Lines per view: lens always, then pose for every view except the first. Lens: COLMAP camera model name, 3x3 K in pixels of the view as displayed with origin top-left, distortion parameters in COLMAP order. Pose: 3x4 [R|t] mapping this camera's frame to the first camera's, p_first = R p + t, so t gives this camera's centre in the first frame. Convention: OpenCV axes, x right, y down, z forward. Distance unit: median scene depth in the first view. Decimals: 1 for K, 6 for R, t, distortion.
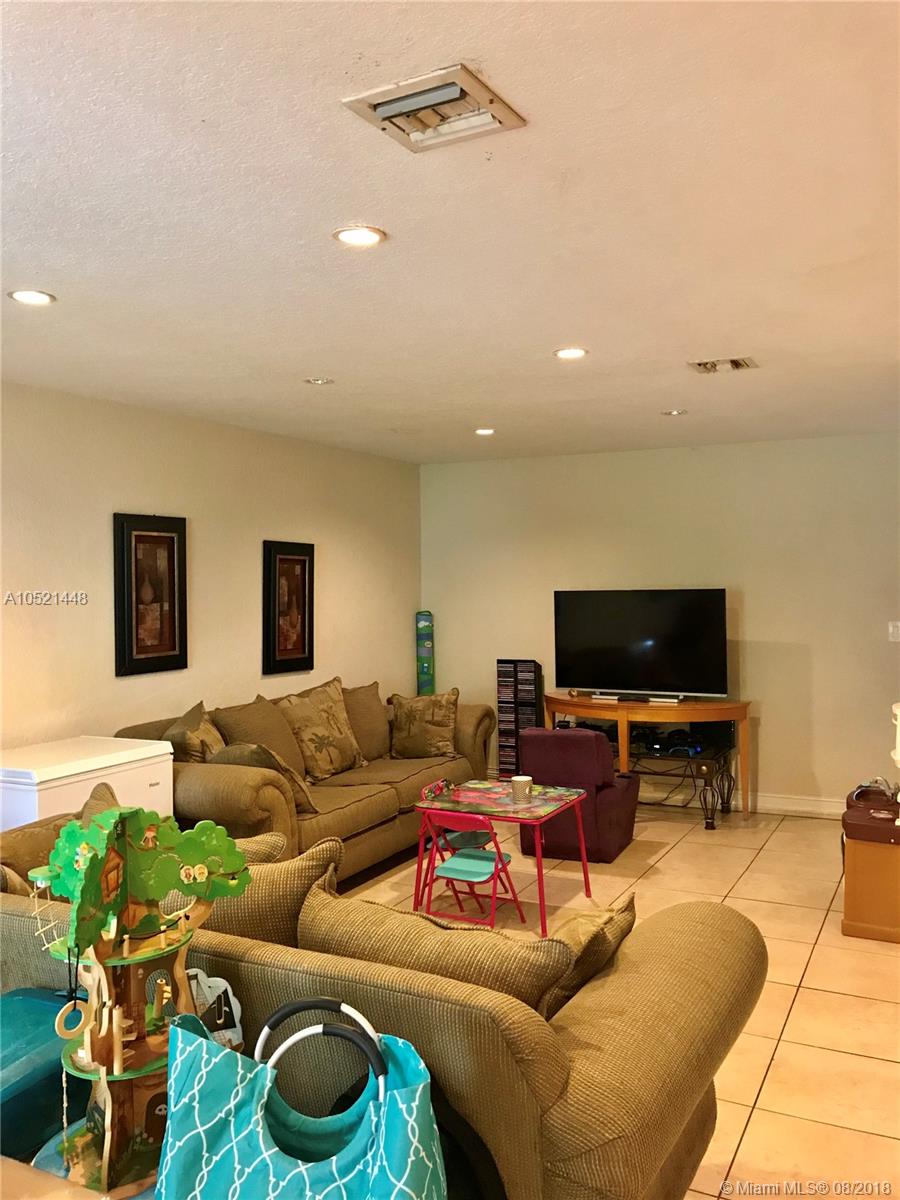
lens RADIAL K [[978.7, 0, 455.8], [0, 978.7, 598.6], [0, 0, 1]] dist [0.166232, -0.460115]
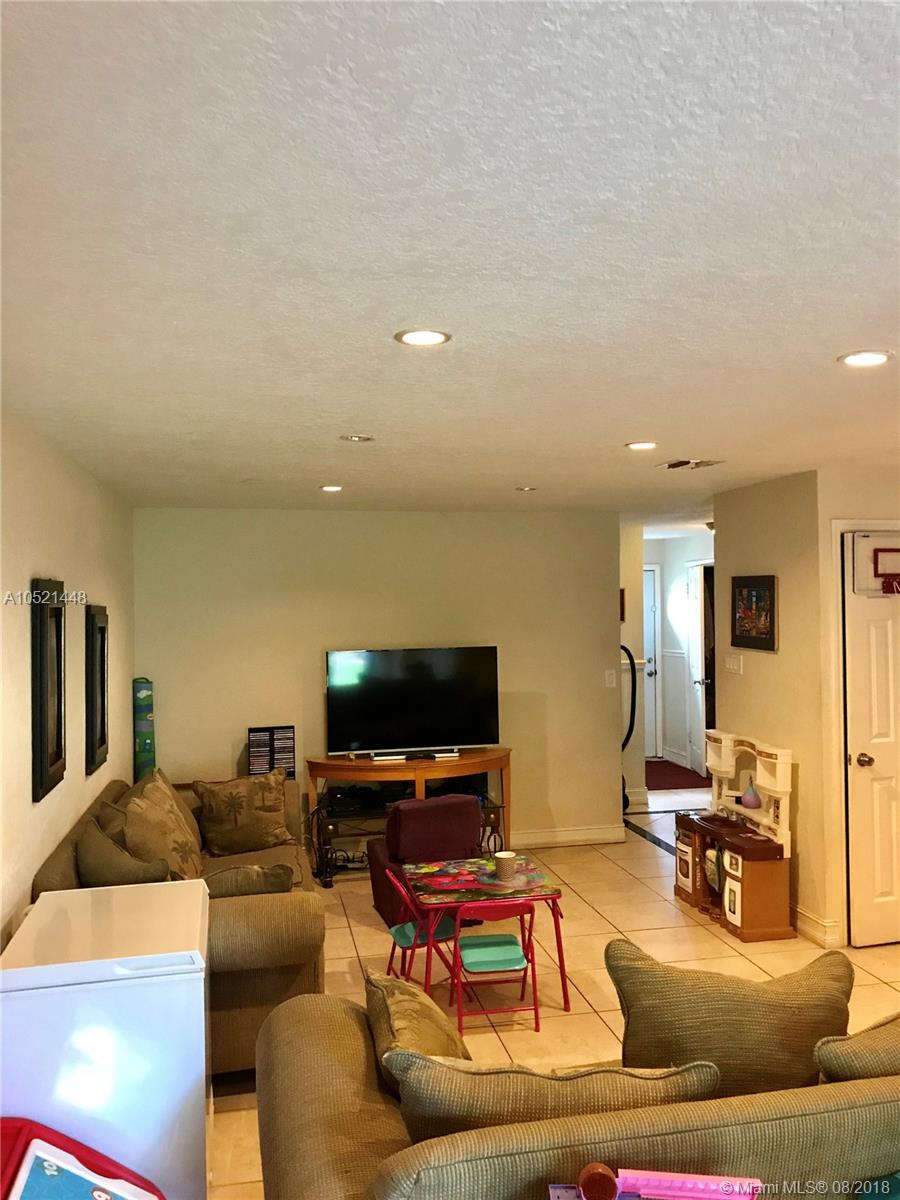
lens RADIAL K [[978.7, 0, 455.8], [0, 978.7, 598.6], [0, 0, 1]] dist [0.166232, -0.460115]
pose [[0.775615, 0.001722, 0.631204, -0.436451], [0.017539, 0.999551, -0.024278, -0.036686], [-0.630962, 0.029901, 0.775237, 0.185656]]
